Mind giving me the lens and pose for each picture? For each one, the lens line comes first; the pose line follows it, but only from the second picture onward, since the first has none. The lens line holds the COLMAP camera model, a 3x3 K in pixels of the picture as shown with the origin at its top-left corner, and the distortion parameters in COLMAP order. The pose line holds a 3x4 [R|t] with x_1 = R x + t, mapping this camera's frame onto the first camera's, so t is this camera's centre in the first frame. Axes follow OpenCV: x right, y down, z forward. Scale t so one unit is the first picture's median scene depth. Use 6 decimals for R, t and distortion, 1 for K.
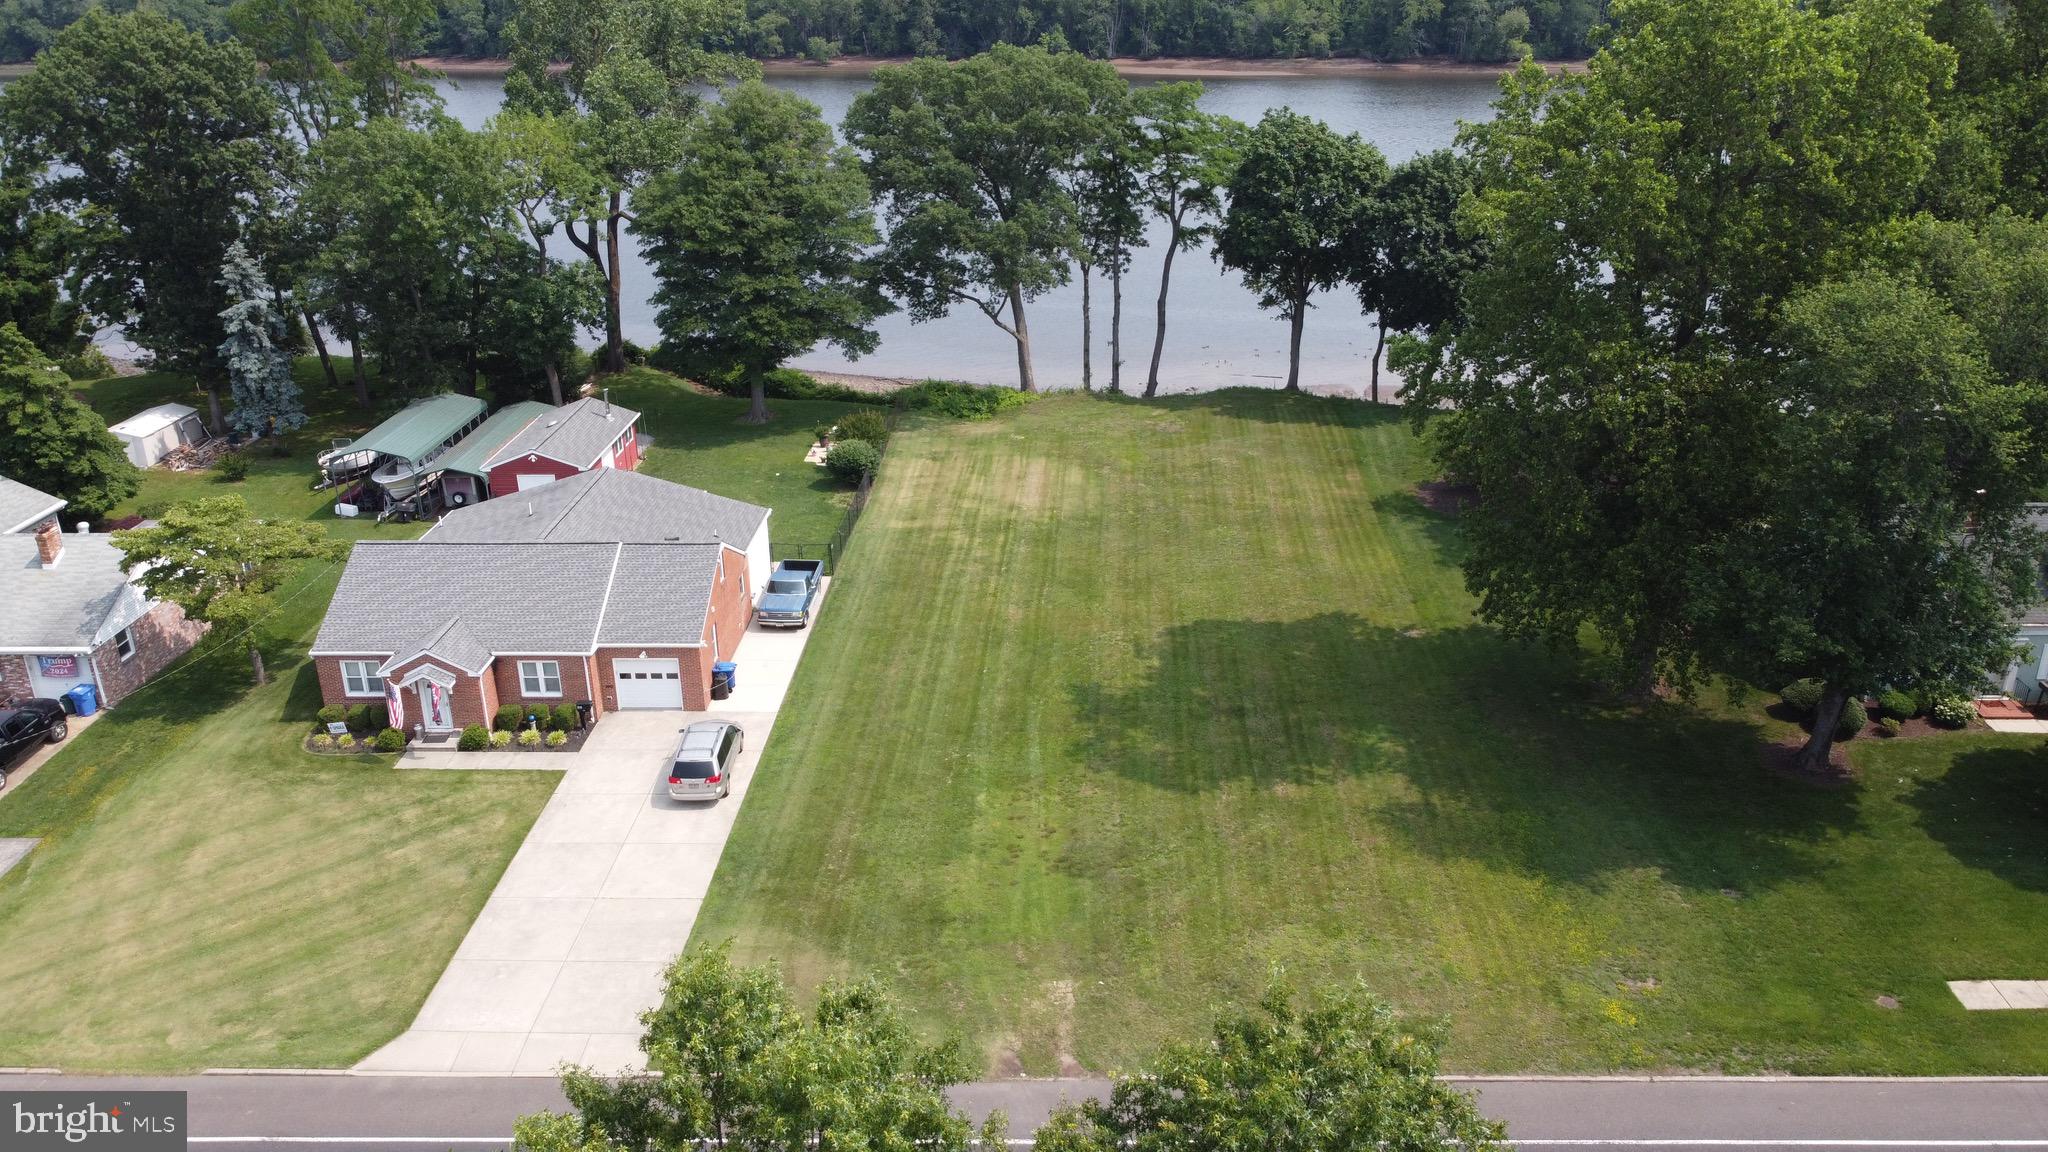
lens RADIAL K [[1549.5, 0, 1028.0], [0, 1549.5, 564.3], [0, 0, 1]] dist [0.005807, -0.009633]
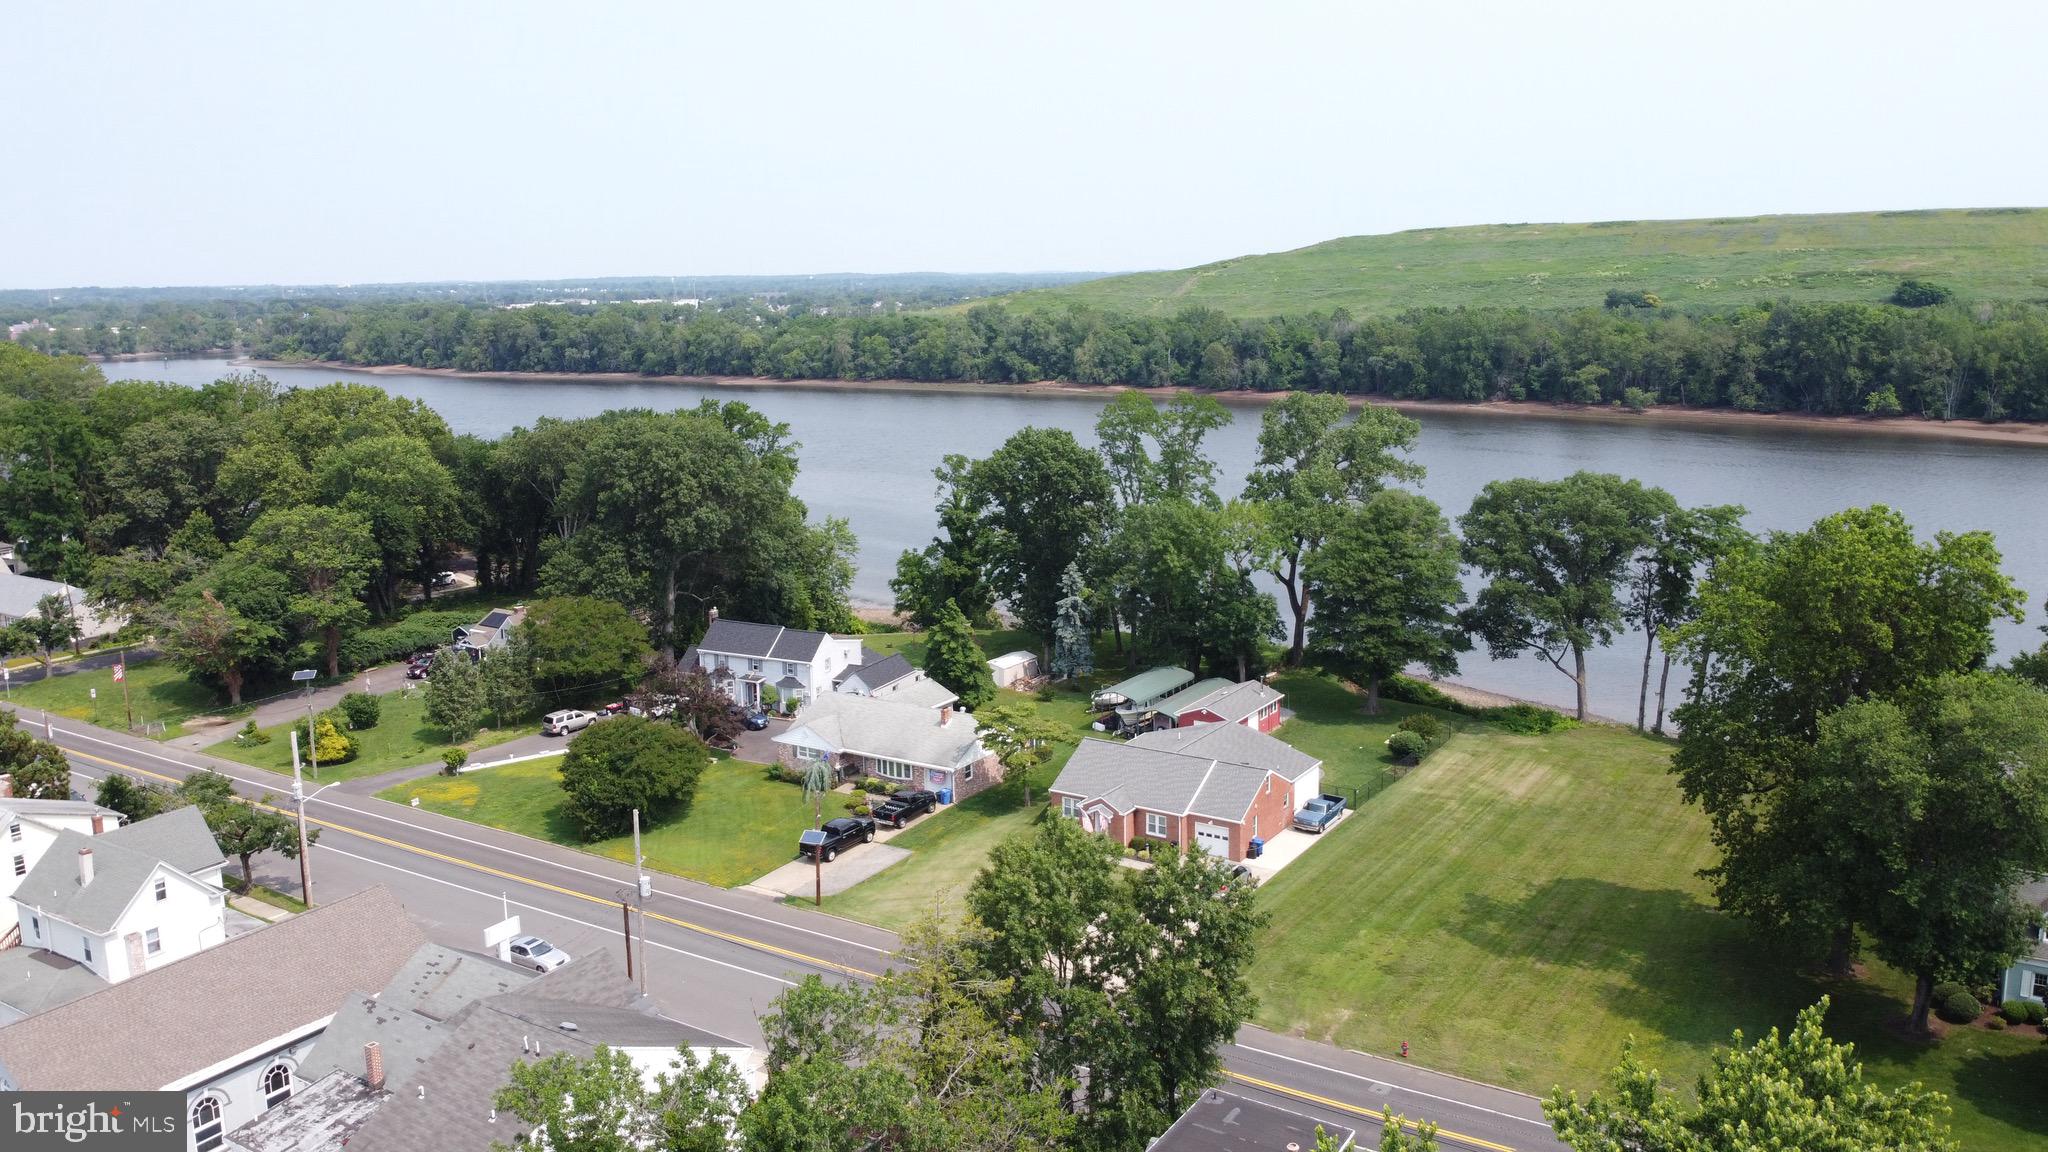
lens RADIAL K [[1551.2, 0, 1027.8], [0, 1551.2, 541.8], [0, 0, 1]] dist [0.025522, -0.033771]
pose [[0.858646, 0.086306, -0.505252, 0.355499], [-0.188167, 0.969974, -0.154091, 0.047969], [0.476782, 0.227381, 0.849104, -0.551545]]
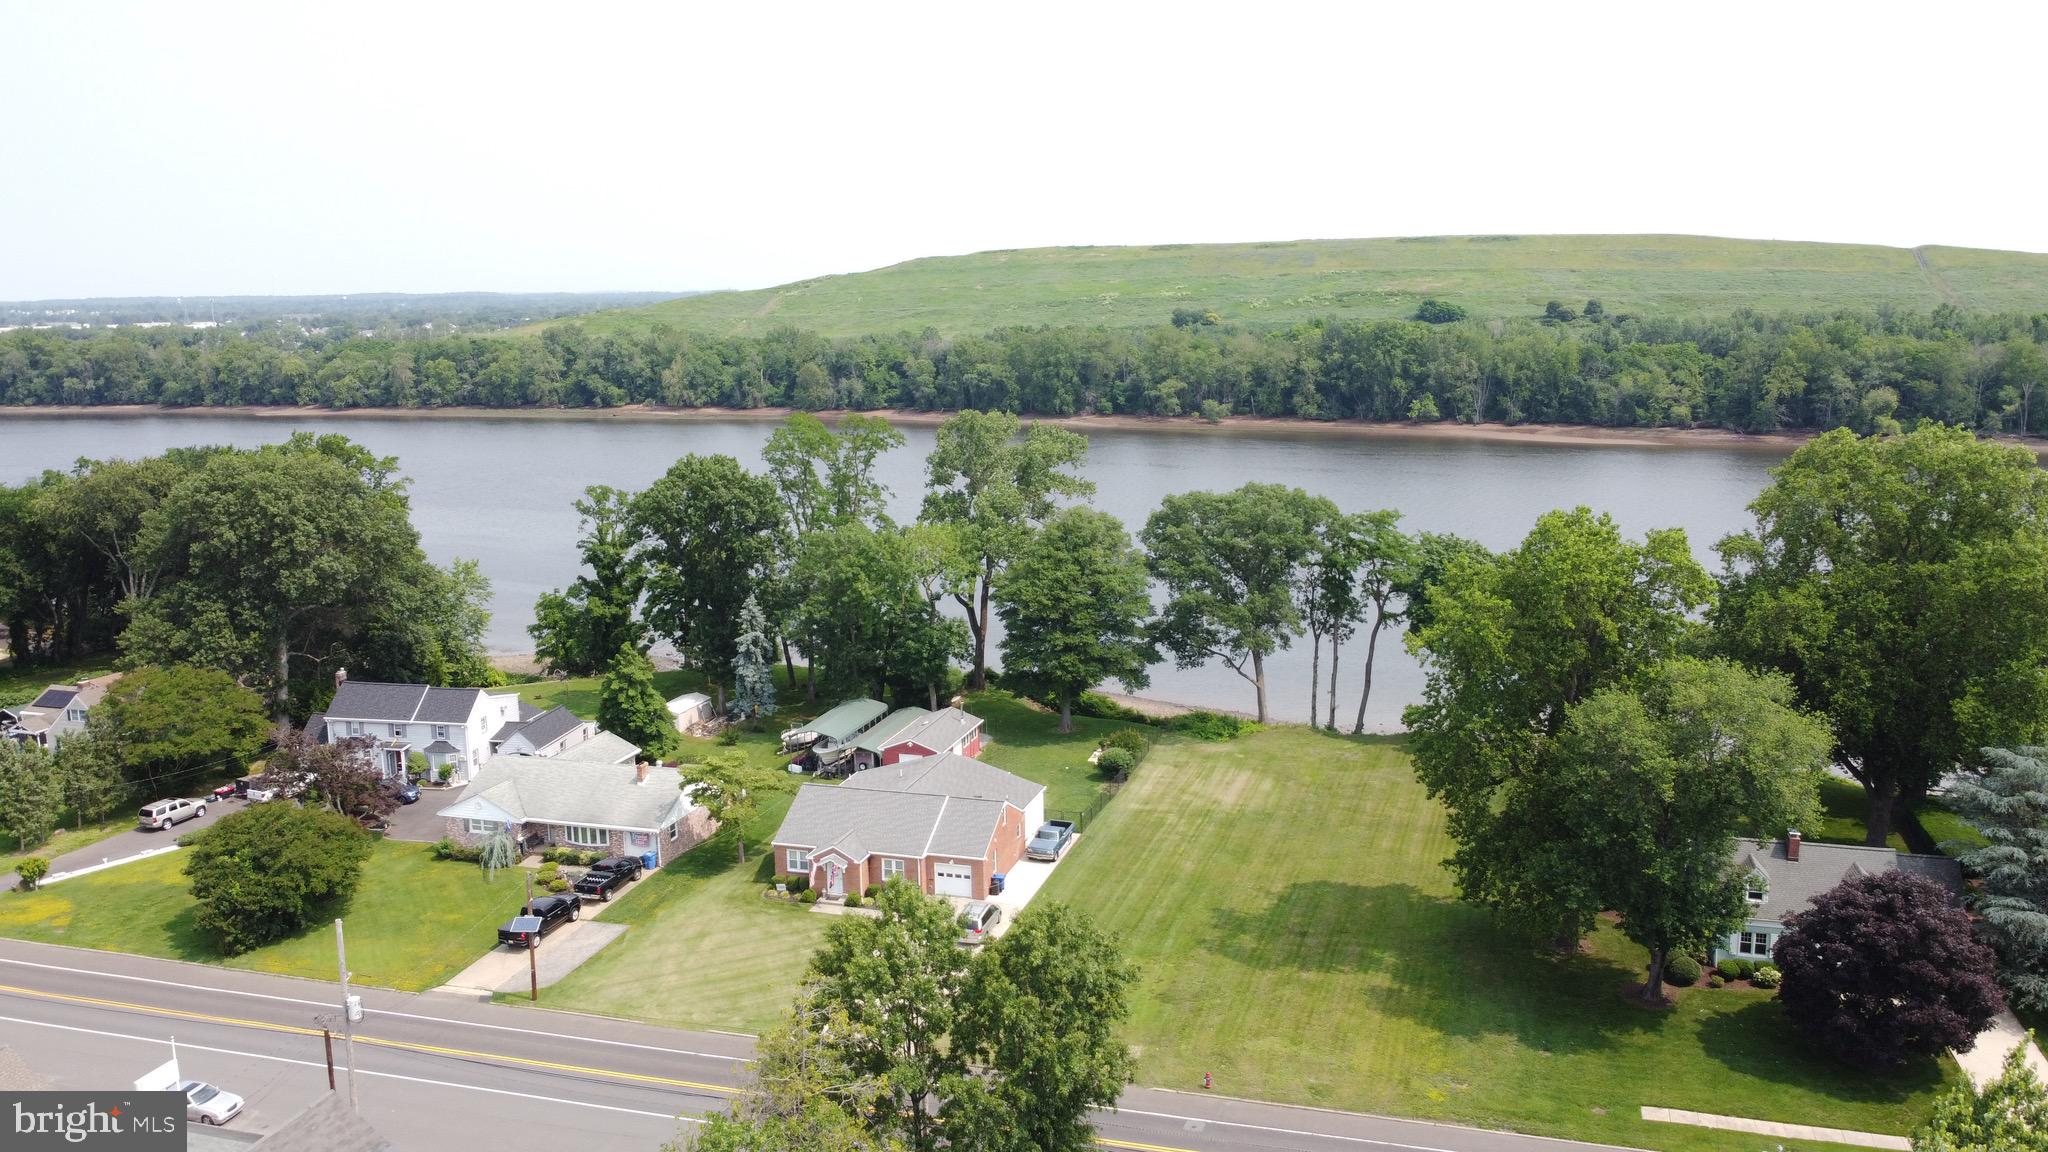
lens RADIAL K [[1553.2, 0, 1023.3], [0, 1553.2, 539.2], [0, 0, 1]] dist [0.008971, -0.013423]
pose [[0.964501, 0.039016, -0.261181, 0.207970], [-0.095200, 0.973894, -0.206078, 0.045625], [0.246322, 0.223627, 0.943036, -0.537103]]
